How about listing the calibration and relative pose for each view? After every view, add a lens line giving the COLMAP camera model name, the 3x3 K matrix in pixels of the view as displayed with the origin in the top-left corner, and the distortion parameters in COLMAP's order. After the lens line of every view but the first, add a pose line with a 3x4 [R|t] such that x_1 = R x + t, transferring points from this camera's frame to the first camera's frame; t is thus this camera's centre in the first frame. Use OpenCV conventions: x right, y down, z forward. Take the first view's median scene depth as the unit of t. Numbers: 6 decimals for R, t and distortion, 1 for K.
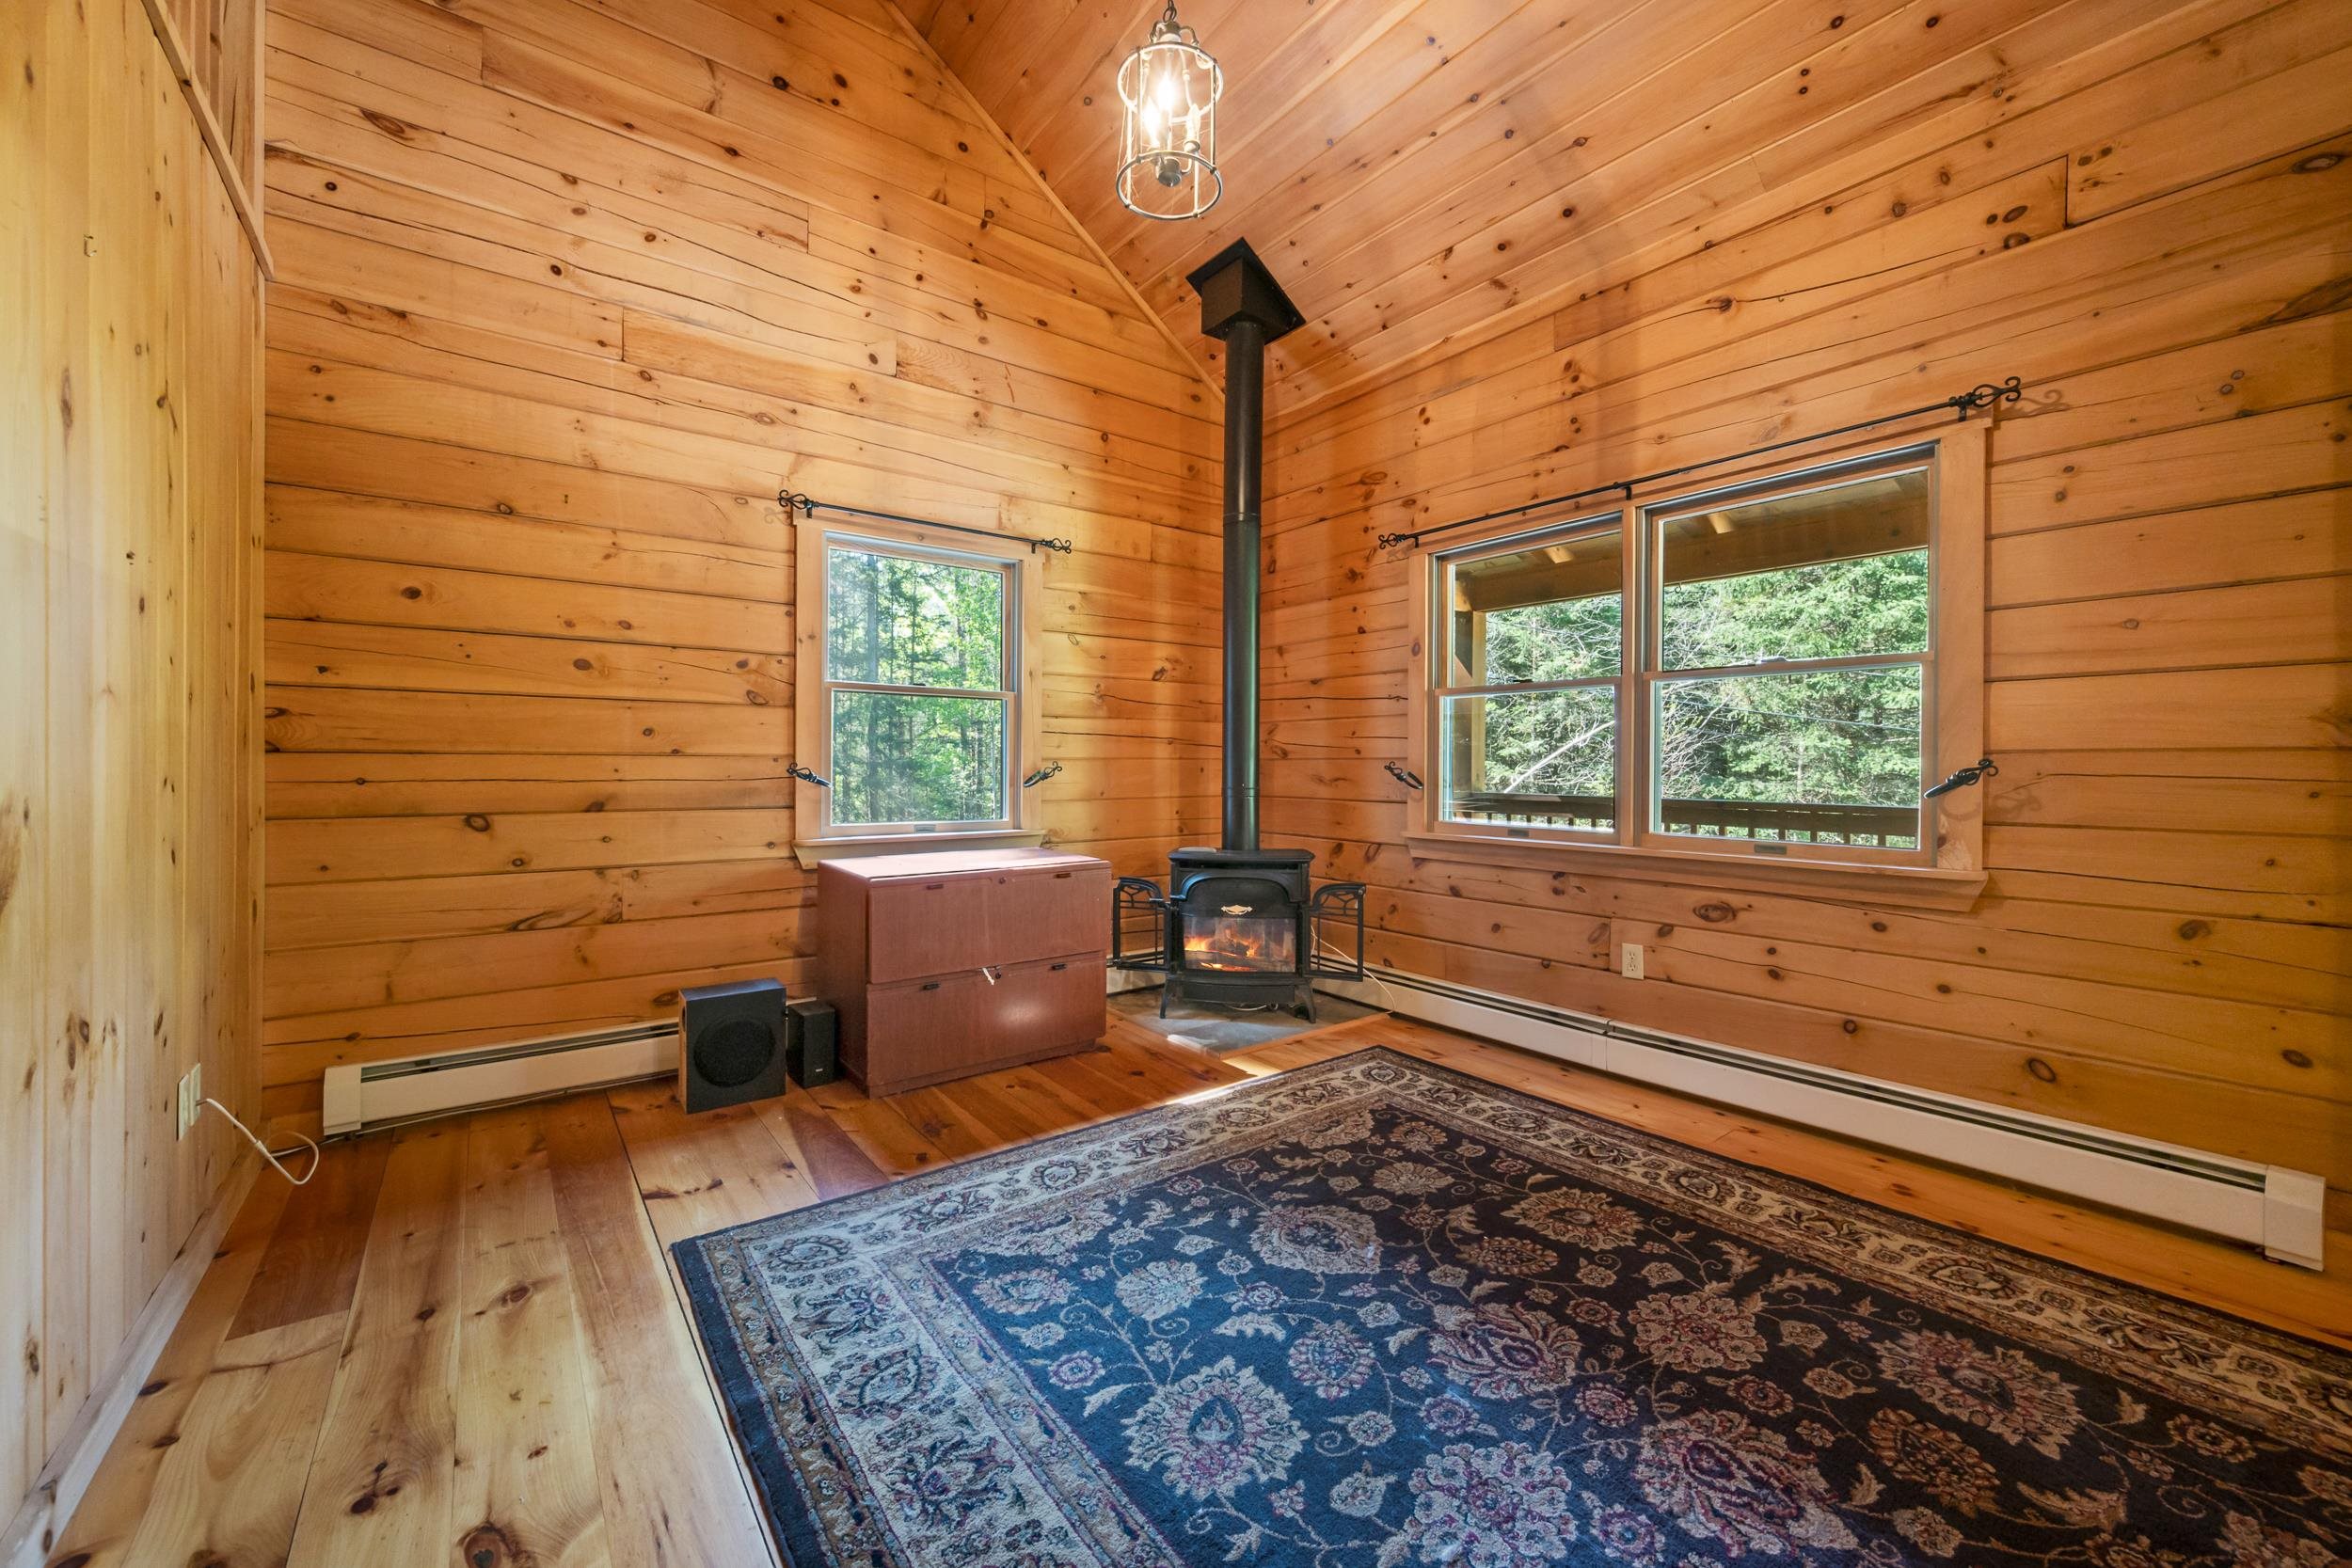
lens RADIAL K [[922.6, 0, 1174.1], [0, 922.6, 765.3], [0, 0, 1]] dist [0.000731, -0.000175]
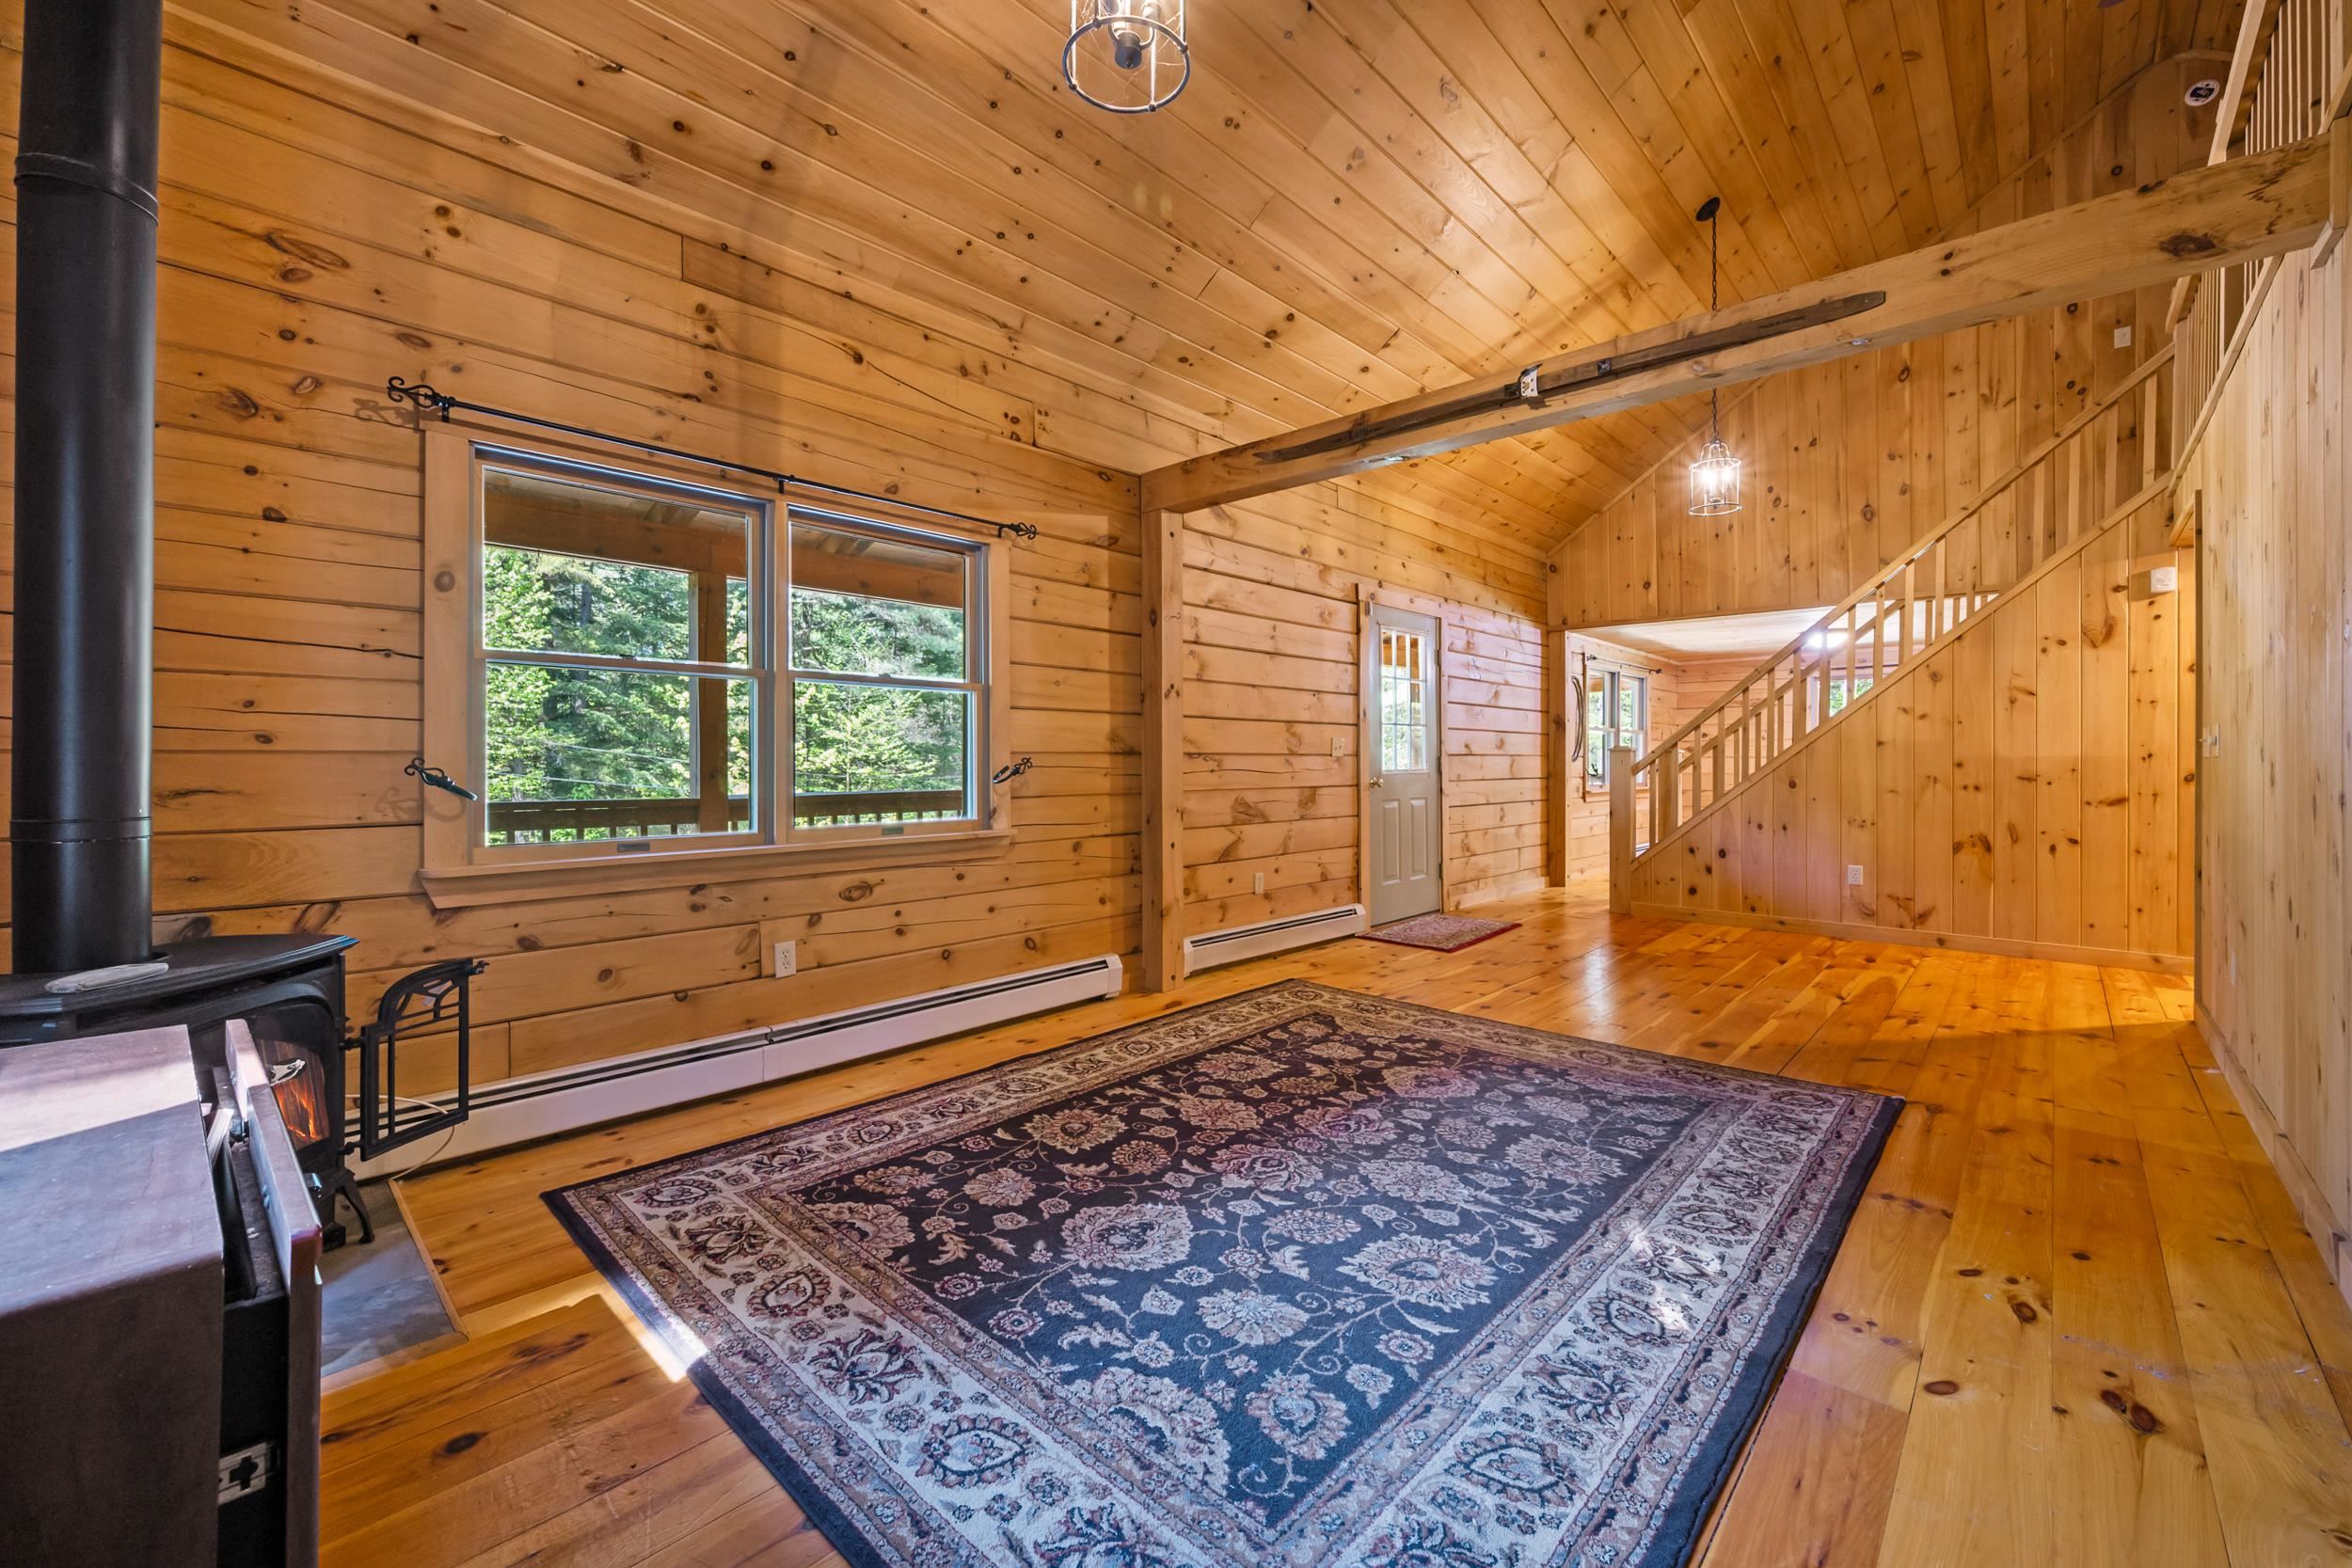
lens RADIAL K [[922.6, 0, 1212.8], [0, 922.6, 758.0], [0, 0, 1]] dist [0.000731, -0.000175]
pose [[-0.186663, 0.000267, 0.982424, -0.757707], [0.002068, 0.999998, 0.000121, -0.004748], [-0.982422, 0.002054, -0.186663, 0.981976]]
